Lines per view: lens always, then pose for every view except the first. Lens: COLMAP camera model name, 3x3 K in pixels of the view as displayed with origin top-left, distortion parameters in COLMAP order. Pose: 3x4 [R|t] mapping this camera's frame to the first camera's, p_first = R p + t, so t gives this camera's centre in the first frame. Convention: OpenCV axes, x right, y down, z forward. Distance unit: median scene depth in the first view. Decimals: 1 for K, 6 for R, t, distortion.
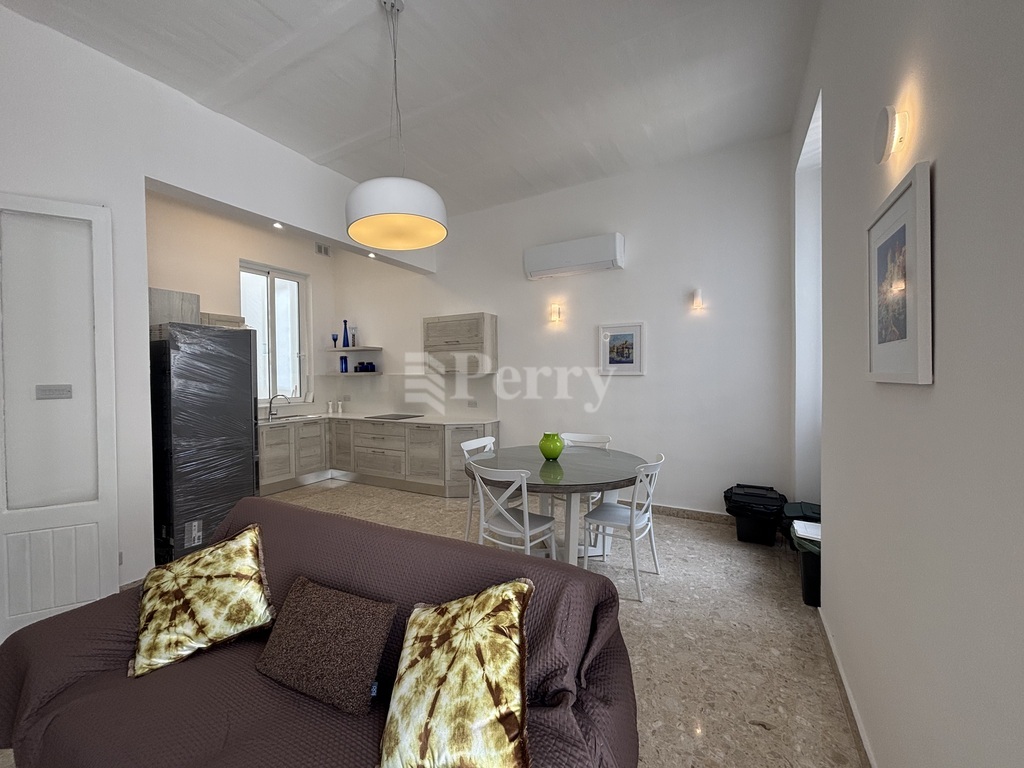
lens RADIAL K [[413.0, 0, 520.9], [0, 413.0, 381.3], [0, 0, 1]] dist [-0.002721, 0.000146]
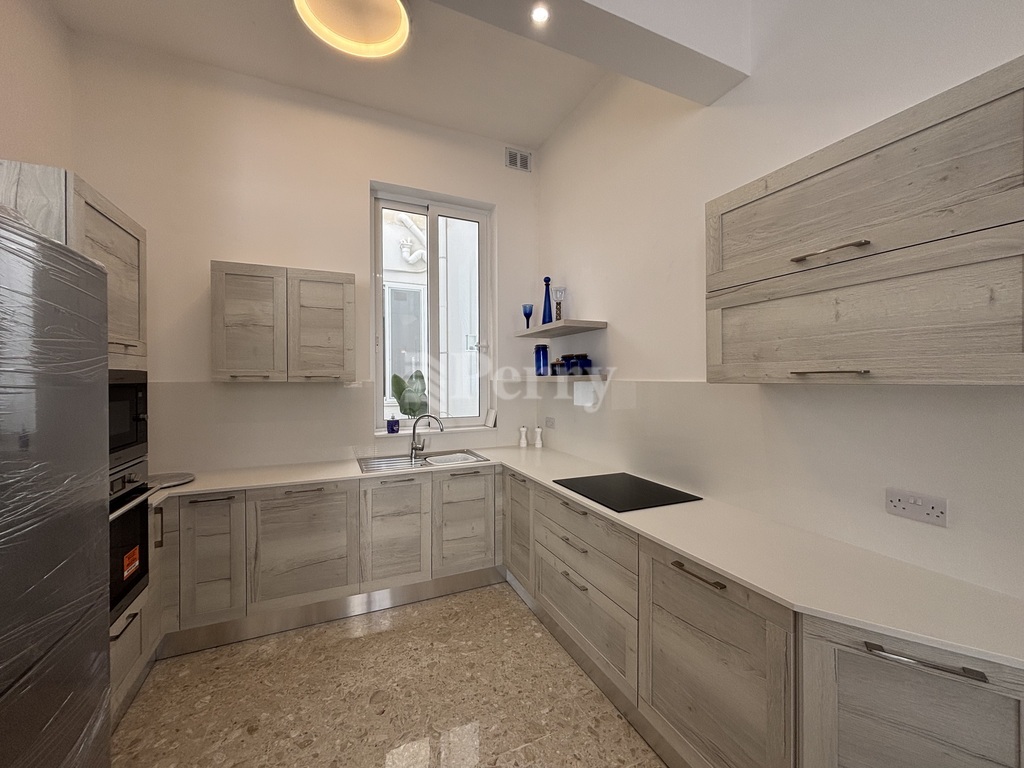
lens RADIAL K [[413.0, 0, 511.6], [0, 413.0, 381.4], [0, 0, 1]] dist [-0.002721, 0.000146]
pose [[0.786537, 0.014894, -0.617364, -0.138031], [-0.018330, 0.999832, 0.000768, -0.013684], [0.617271, 0.010712, 0.786677, 0.582366]]
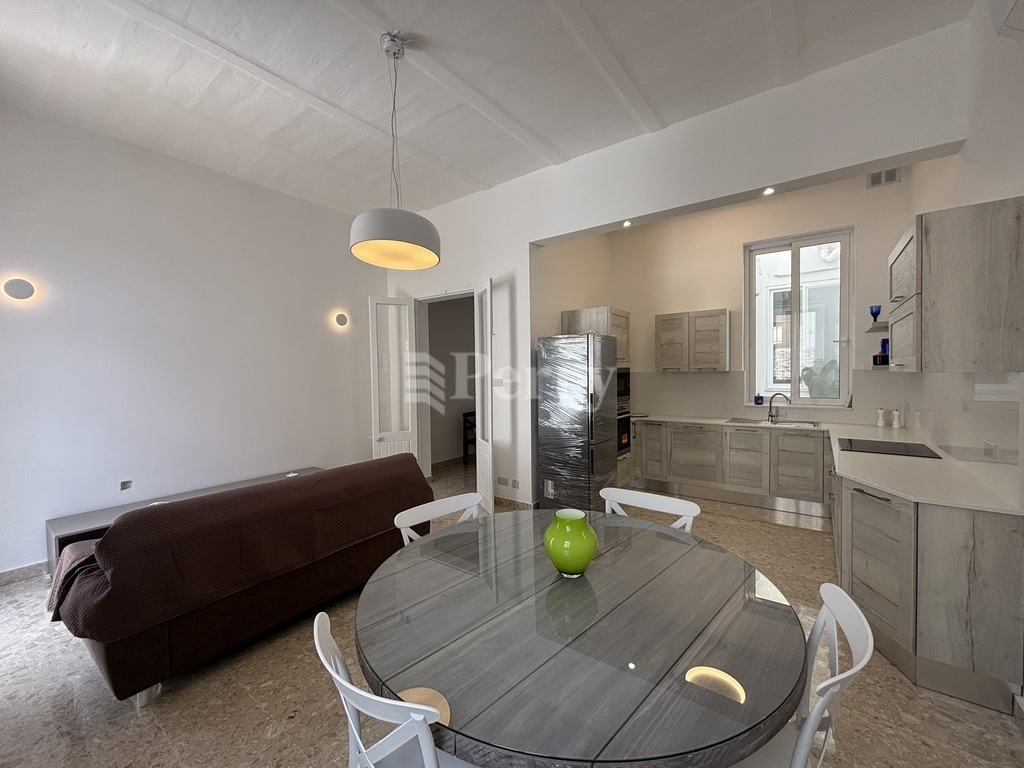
lens RADIAL K [[413.0, 0, 507.6], [0, 413.0, 382.3], [0, 0, 1]] dist [-0.002721, 0.000146]
pose [[-0.158649, 0.044377, -0.986337, 0.291528], [-0.000308, 0.998987, 0.044996, -0.024062], [0.987335, 0.007443, -0.158474, 0.549378]]
